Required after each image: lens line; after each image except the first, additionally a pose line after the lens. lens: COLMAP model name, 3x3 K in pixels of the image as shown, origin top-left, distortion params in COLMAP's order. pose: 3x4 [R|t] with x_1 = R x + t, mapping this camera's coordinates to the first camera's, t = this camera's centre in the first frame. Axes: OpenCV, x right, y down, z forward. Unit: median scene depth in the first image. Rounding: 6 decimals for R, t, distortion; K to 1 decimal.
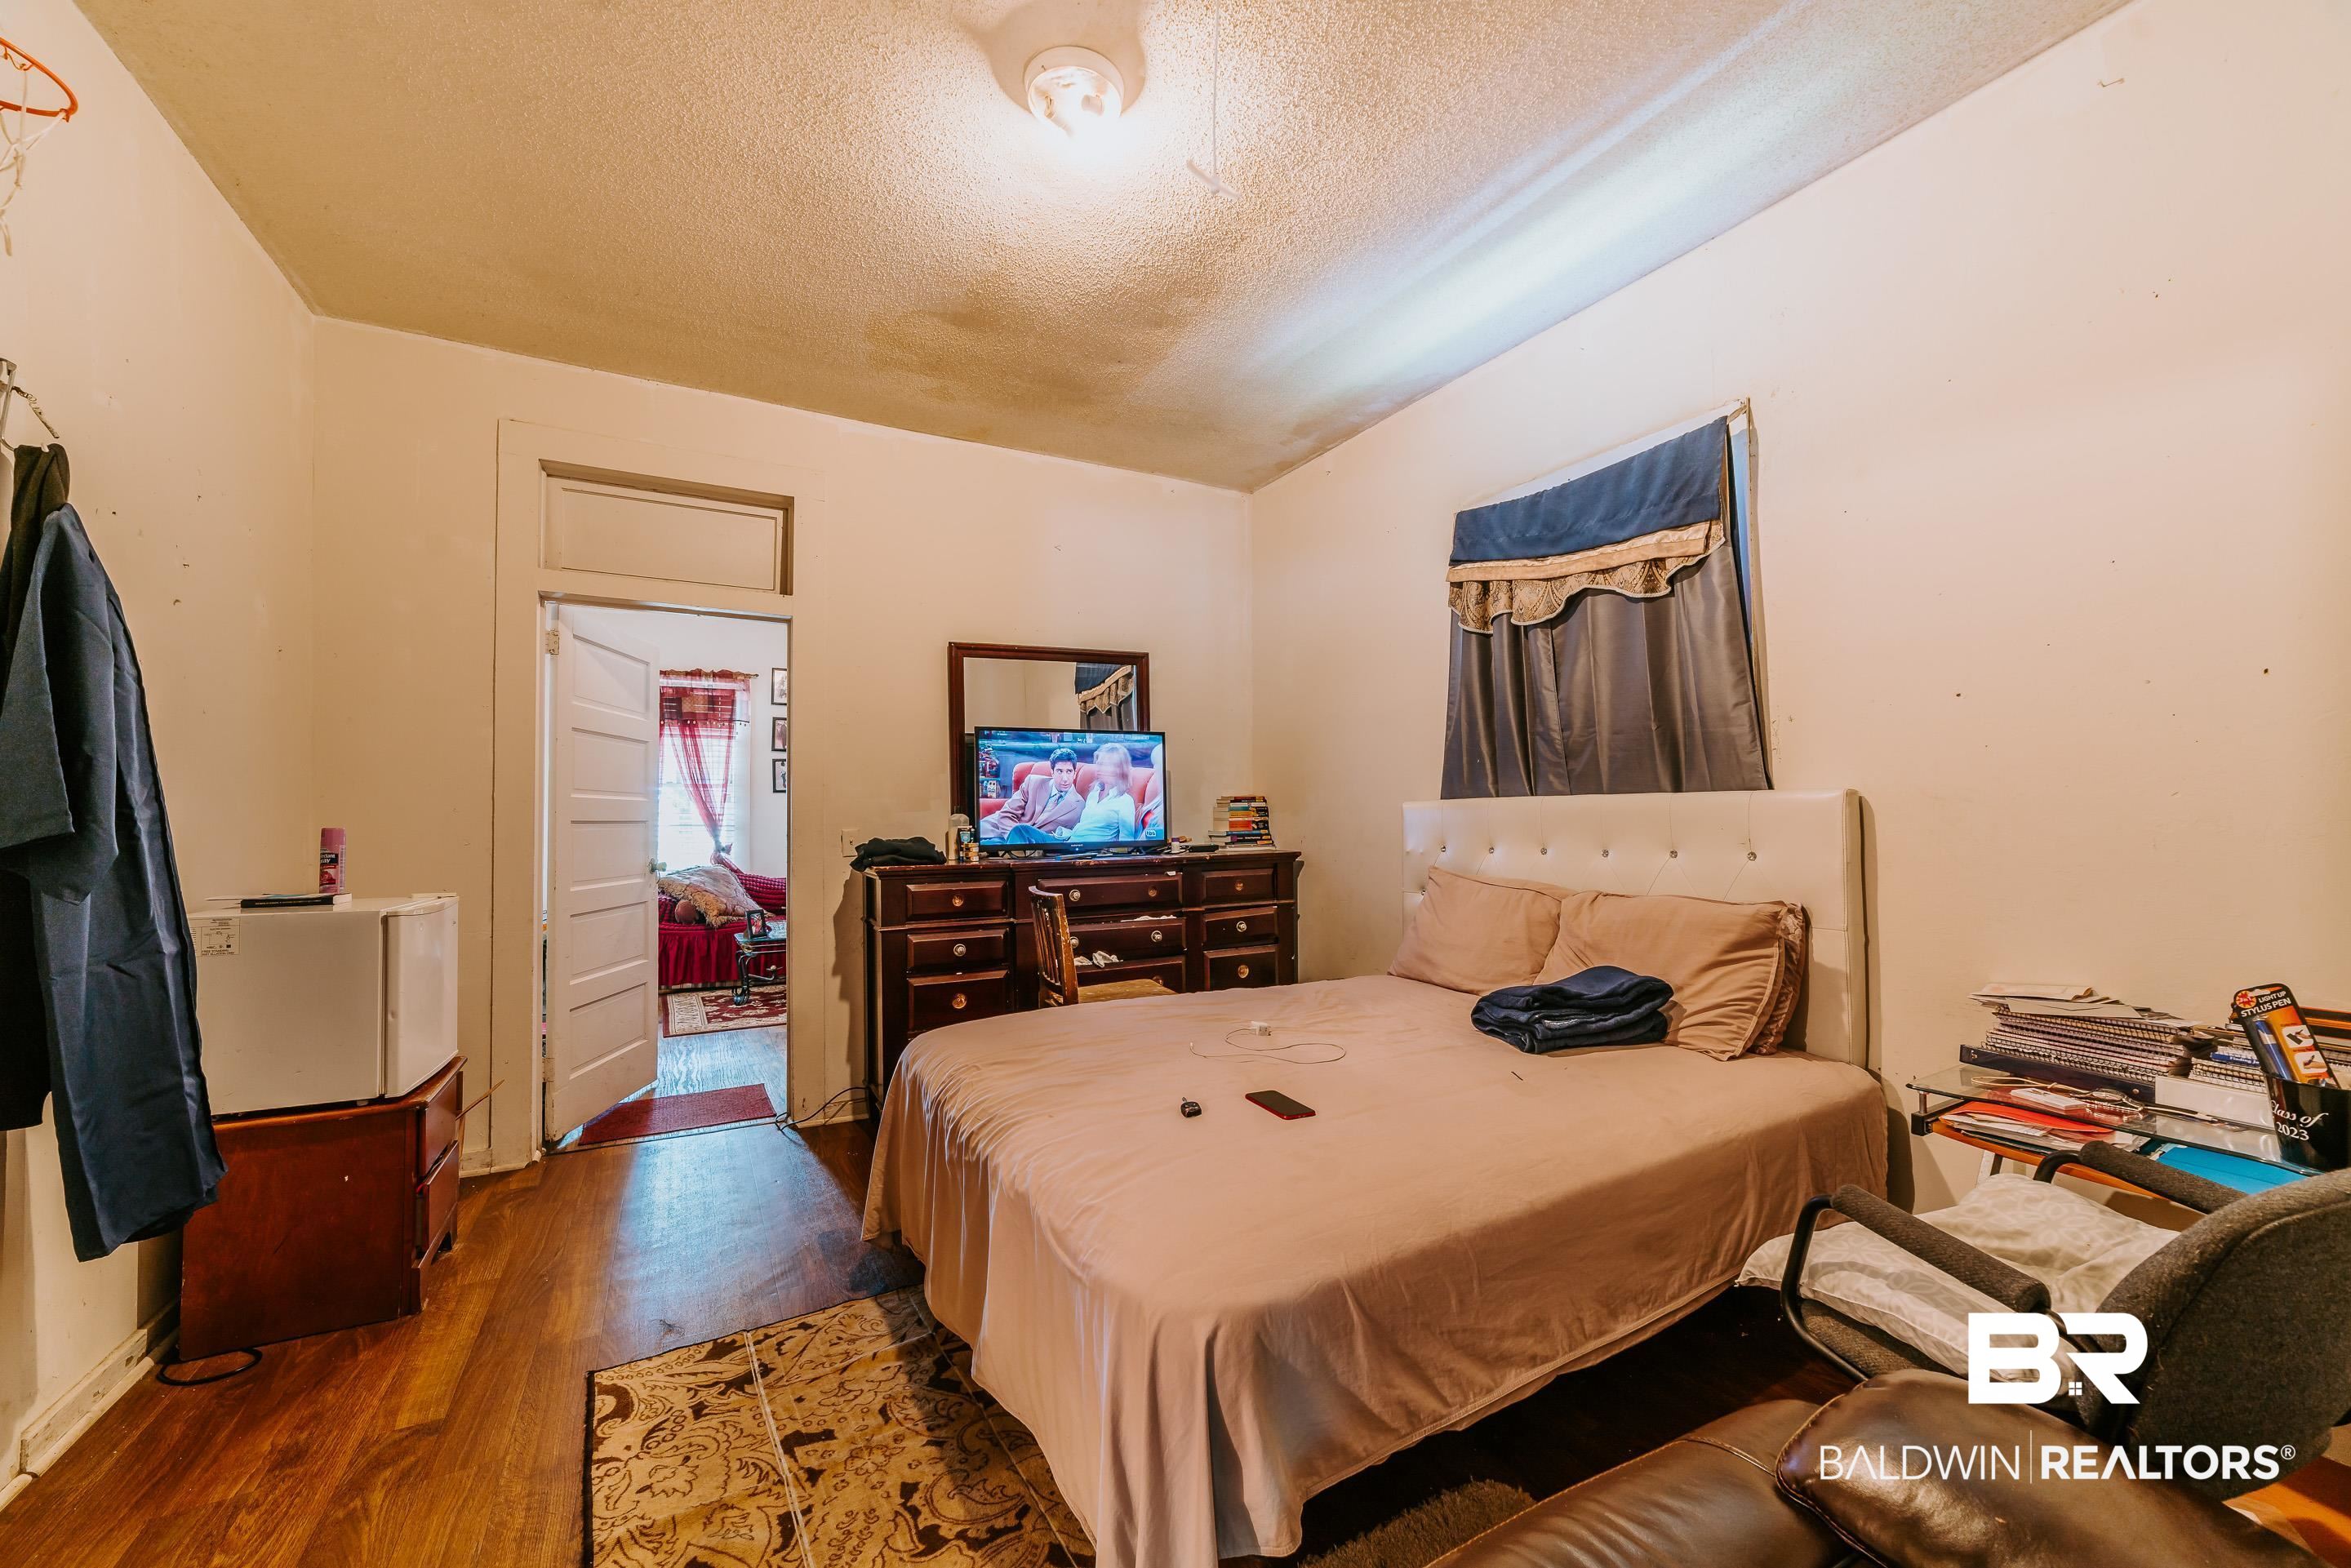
lens RADIAL K [[906.0, 0, 1175.5], [0, 906.0, 784.0], [0, 0, 1]] dist [-0.010575, 0.012017]
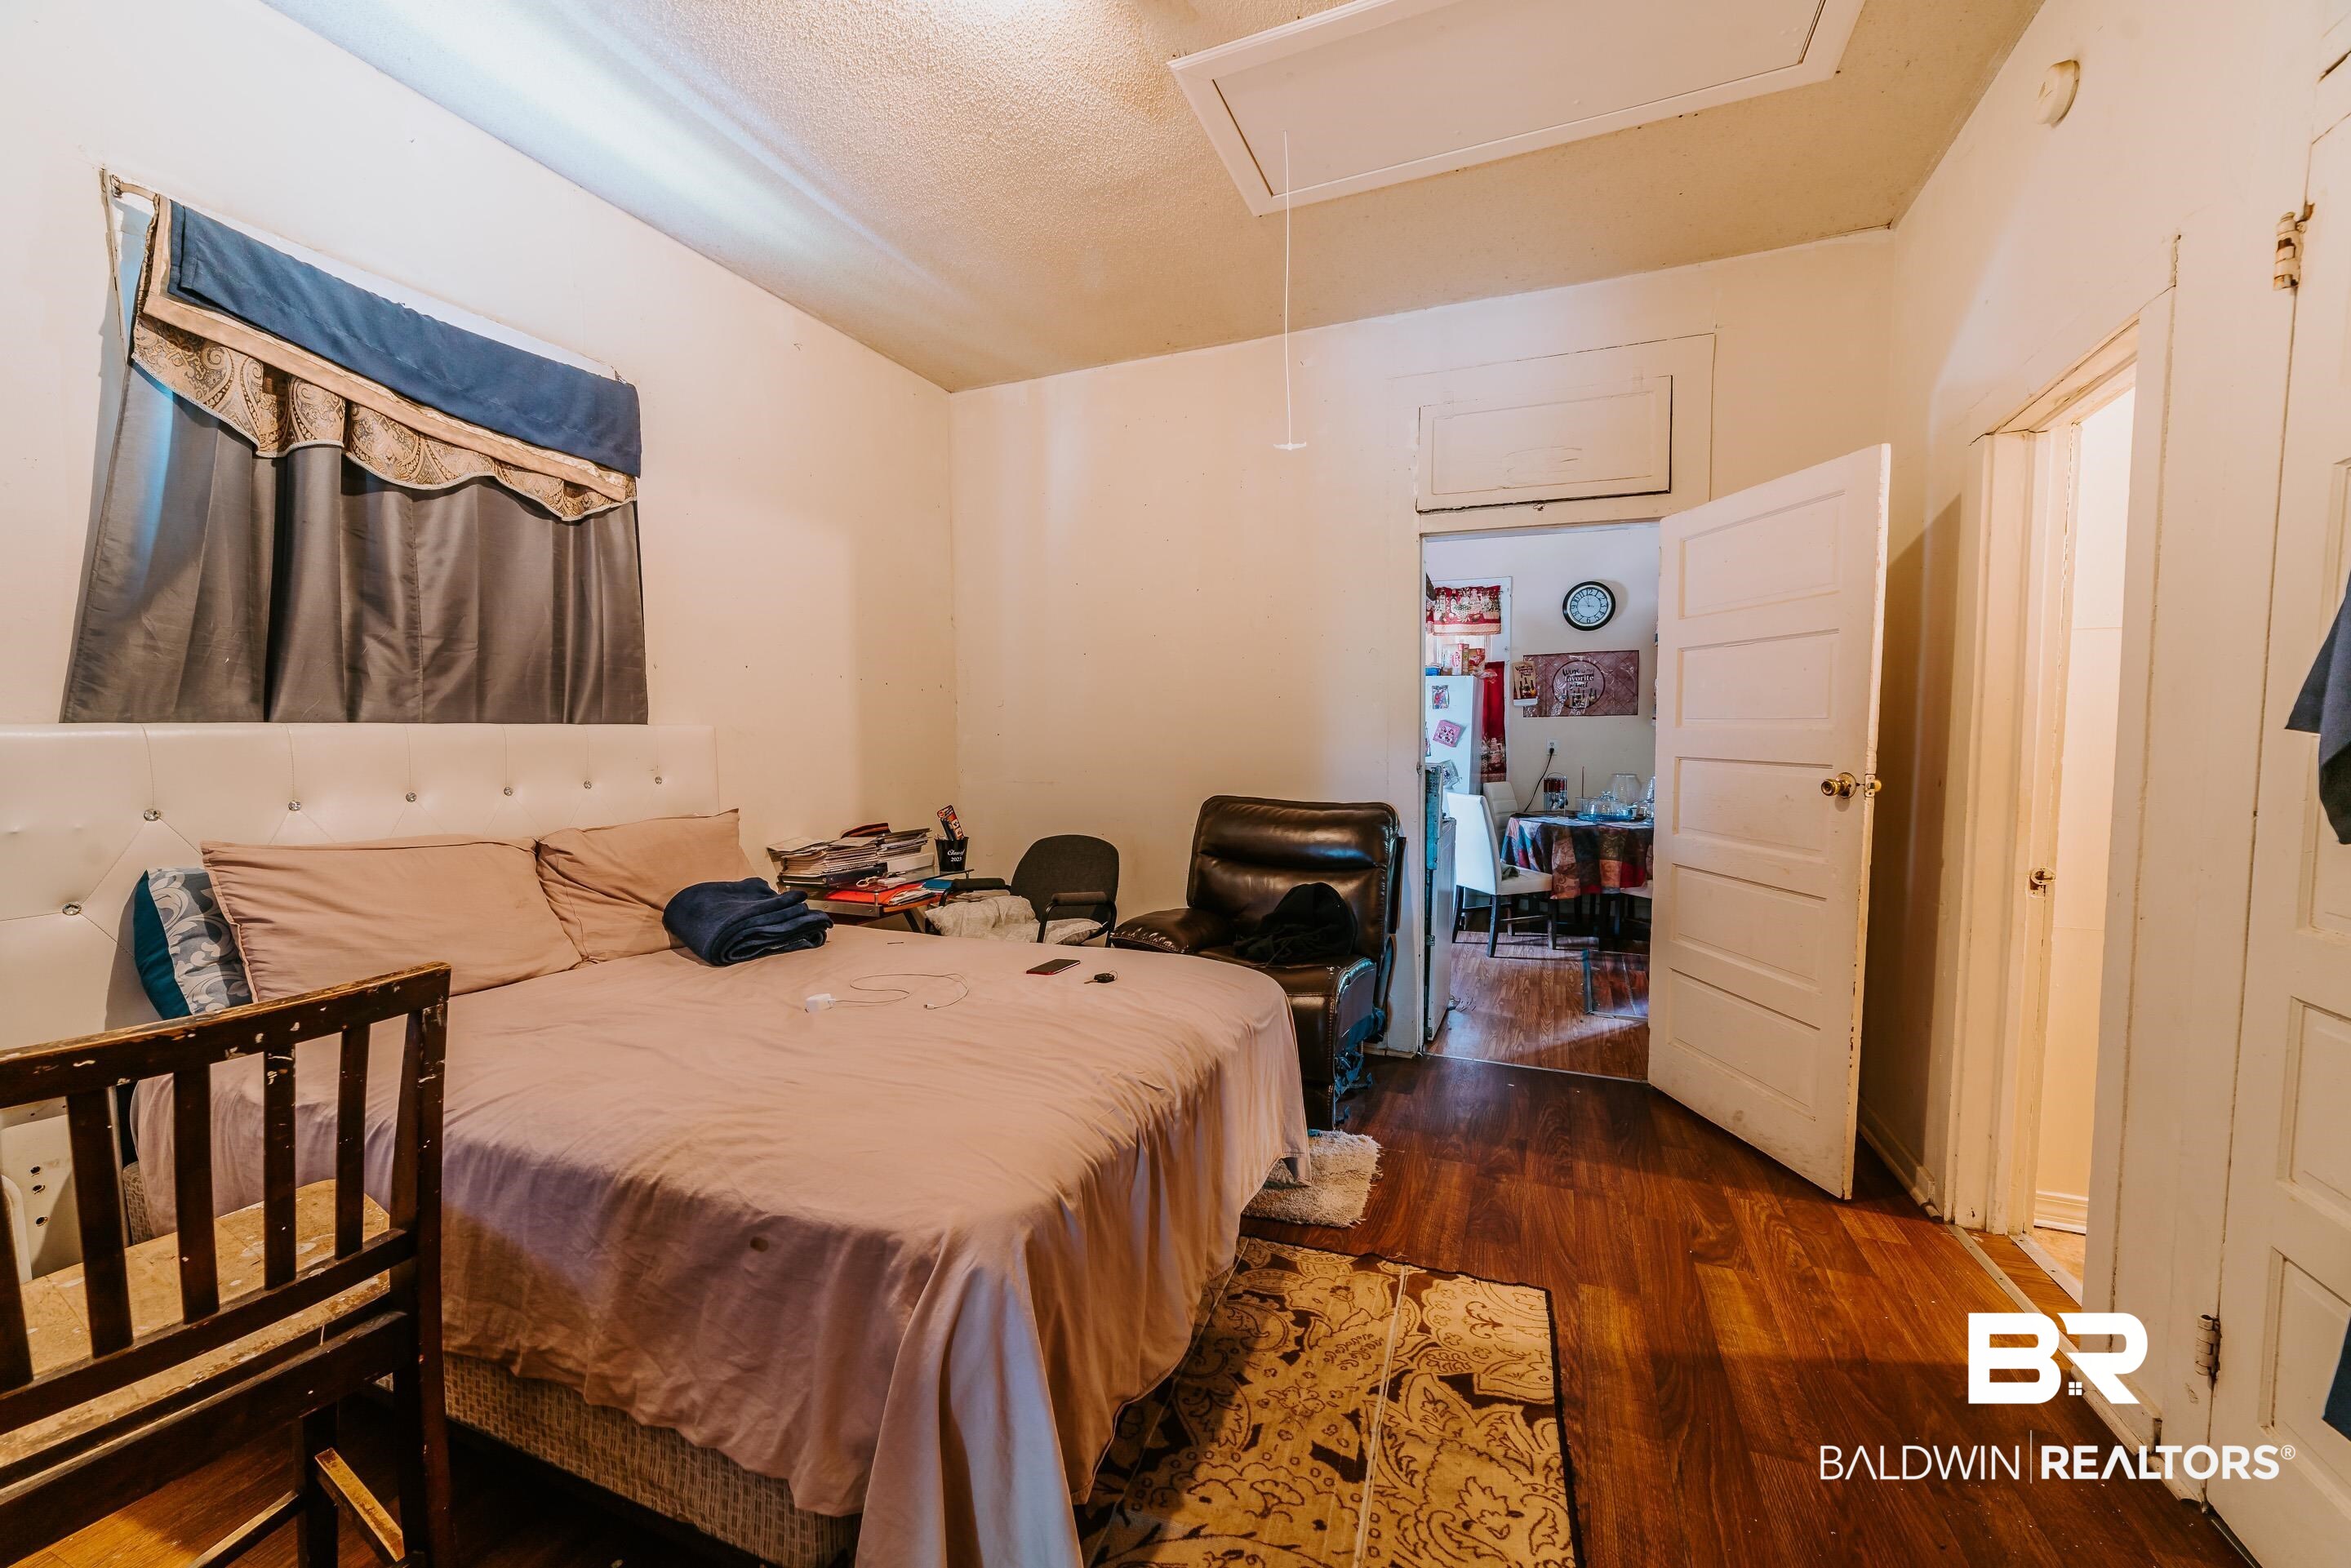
lens RADIAL K [[917.6, 0, 1175.5], [0, 917.6, 784.0], [0, 0, 1]] dist [-0.024352, 0.008839]
pose [[-0.626634, -0.022918, 0.778977, -0.967146], [-0.005525, 0.999673, 0.024967, 0.071148], [-0.779294, 0.011342, -0.626556, 1.660481]]
